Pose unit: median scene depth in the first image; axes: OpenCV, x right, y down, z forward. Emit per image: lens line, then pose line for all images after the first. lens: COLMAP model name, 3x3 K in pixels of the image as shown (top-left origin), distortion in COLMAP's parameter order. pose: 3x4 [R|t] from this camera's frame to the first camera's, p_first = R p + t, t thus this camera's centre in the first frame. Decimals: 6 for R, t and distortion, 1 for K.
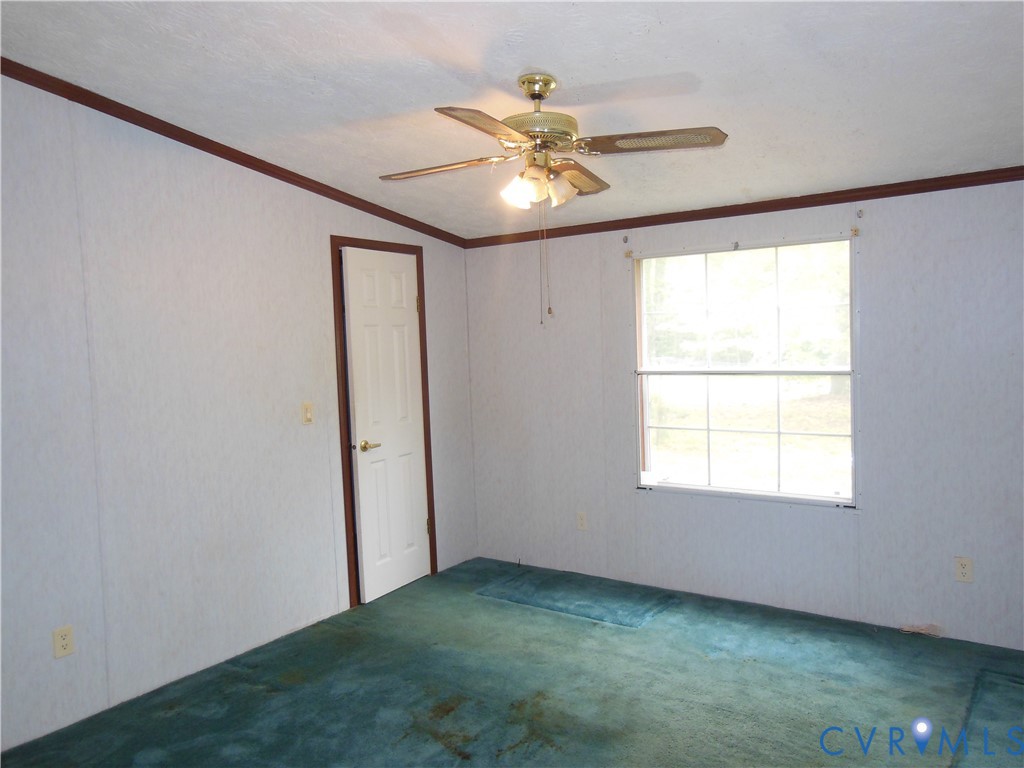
lens RADIAL K [[784.9, 0, 513.9], [0, 784.9, 381.0], [0, 0, 1]] dist [-0.008237, 0.055528]
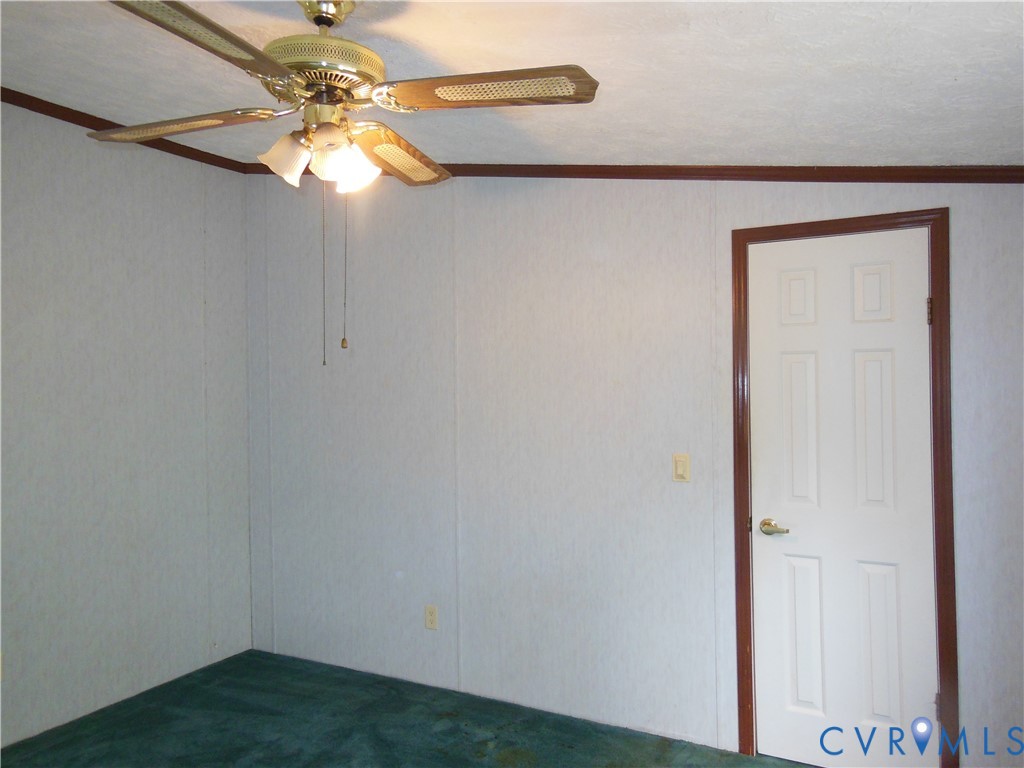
lens RADIAL K [[770.2, 0, 512.0], [0, 770.2, 384.0], [0, 0, 1]] dist [-0.035520, 0.110347]
pose [[0.095271, 0.029766, -0.995006, 0.478418], [-0.040888, 0.998826, 0.025965, -0.054837], [0.994611, 0.038210, 0.096377, 0.755536]]
